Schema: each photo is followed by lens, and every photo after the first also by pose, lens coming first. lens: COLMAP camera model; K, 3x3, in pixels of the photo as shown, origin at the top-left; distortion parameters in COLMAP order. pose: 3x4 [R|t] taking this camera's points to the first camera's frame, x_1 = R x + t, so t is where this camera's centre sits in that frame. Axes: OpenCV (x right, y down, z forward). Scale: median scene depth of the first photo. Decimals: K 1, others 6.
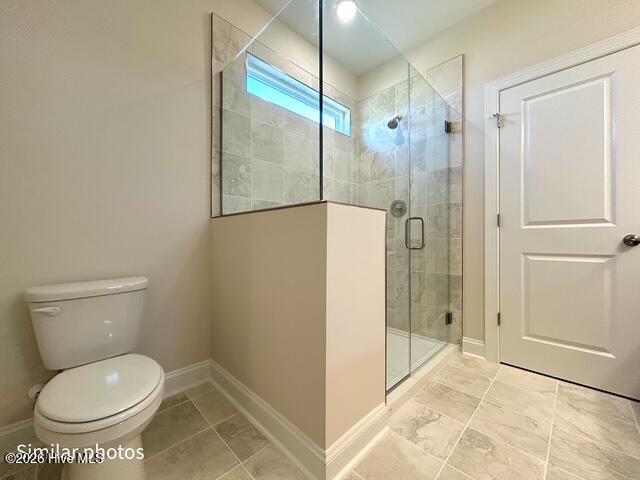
lens RADIAL K [[257.2, 0, 320.0], [0, 257.2, 240.0], [0, 0, 1]] dist [-0.000941, 0.000154]
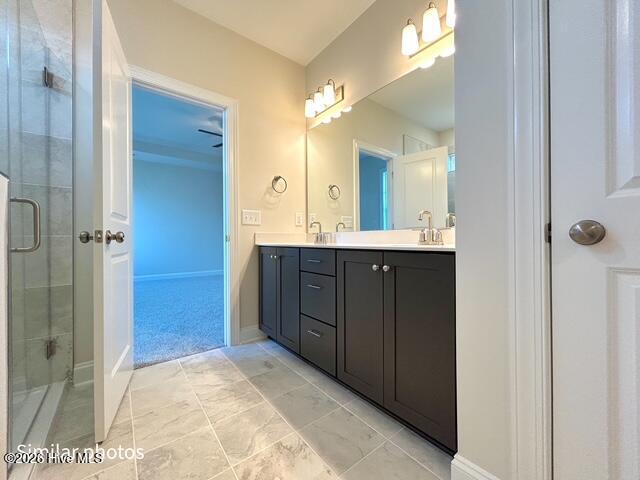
lens RADIAL K [[257.2, 0, 320.0], [0, 257.2, 240.0], [0, 0, 1]] dist [-0.000941, 0.000154]
pose [[0.116845, -0.000930, 0.993150, -0.117103], [0.008433, 0.999964, -0.000056, 0.011447], [-0.993114, 0.008381, 0.116849, 0.182107]]
